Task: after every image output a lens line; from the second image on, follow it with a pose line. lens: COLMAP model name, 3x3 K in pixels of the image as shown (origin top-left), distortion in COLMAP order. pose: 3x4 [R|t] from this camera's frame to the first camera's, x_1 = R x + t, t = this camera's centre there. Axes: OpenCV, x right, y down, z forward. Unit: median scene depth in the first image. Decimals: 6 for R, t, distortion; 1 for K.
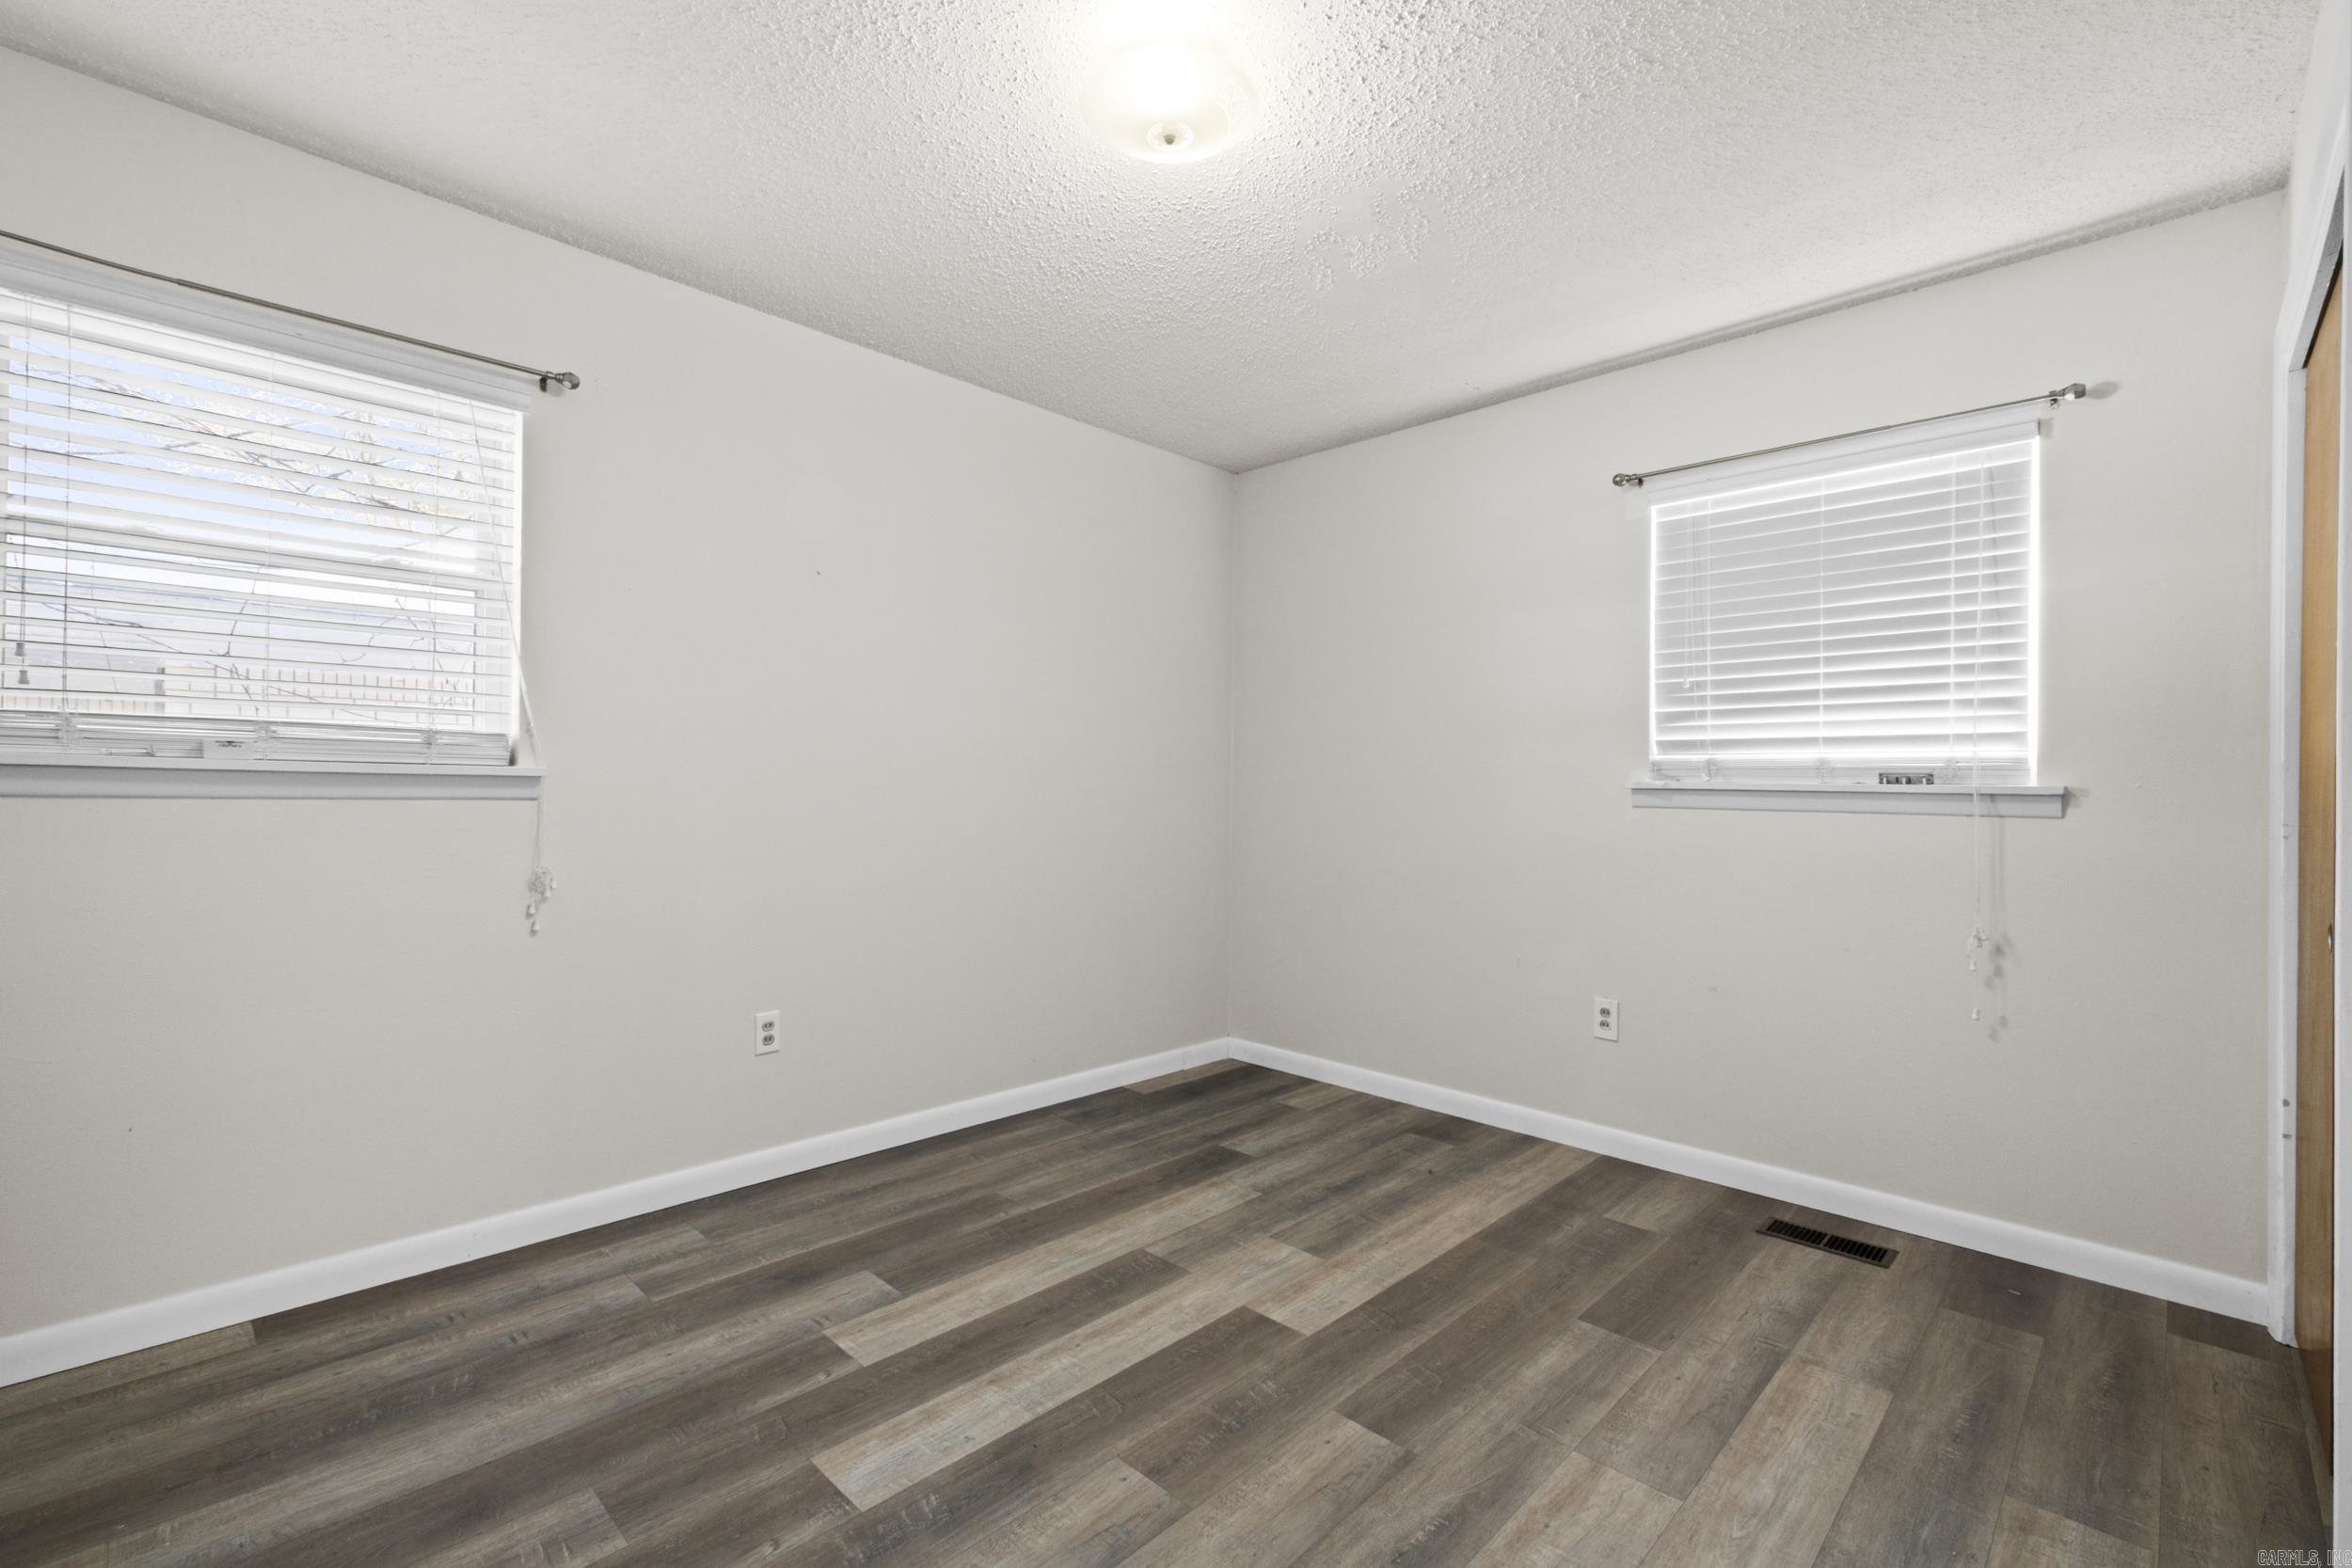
lens RADIAL K [[1042.1, 0, 1176.1], [0, 1042.1, 784.7], [0, 0, 1]] dist [0.012162, -0.000215]
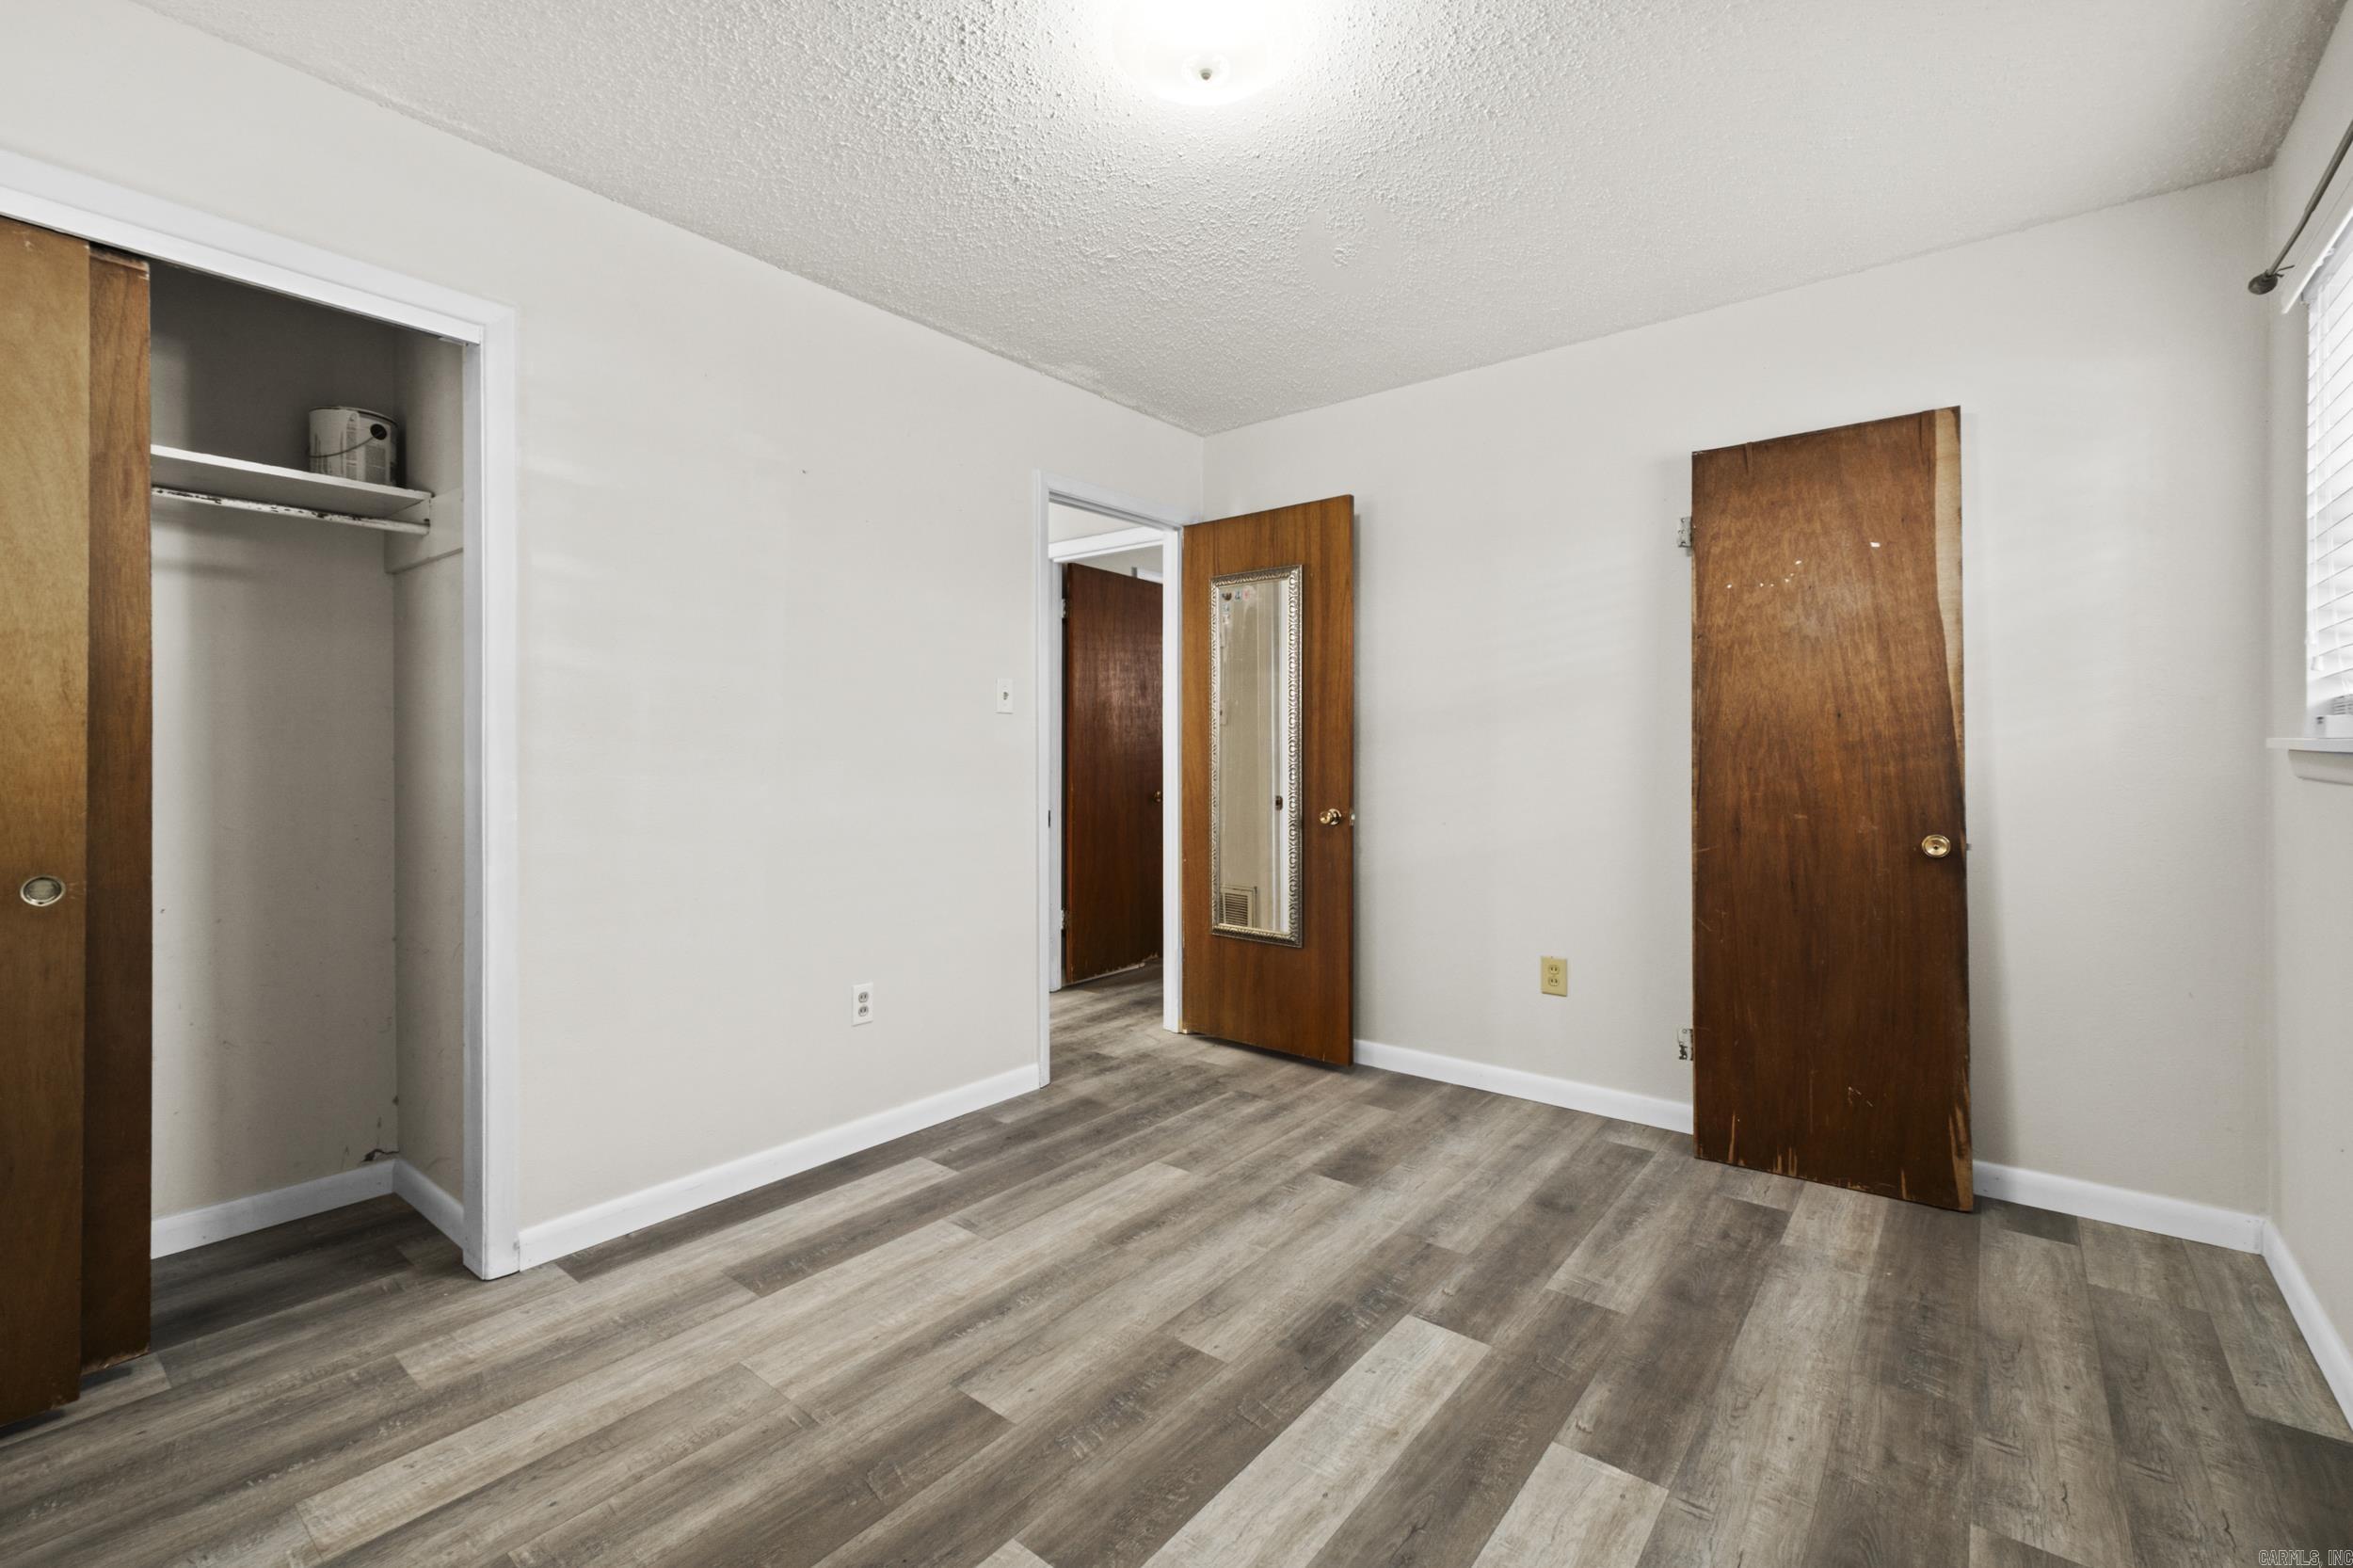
lens RADIAL K [[1042.6, 0, 1172.0], [0, 1042.6, 764.6], [0, 0, 1]] dist [0.012162, -0.000215]
pose [[-0.995715, -0.012313, -0.091647, 0.104586], [-0.012939, 0.999897, 0.006241, 0.002383], [0.091561, 0.007400, -0.995772, 1.956067]]
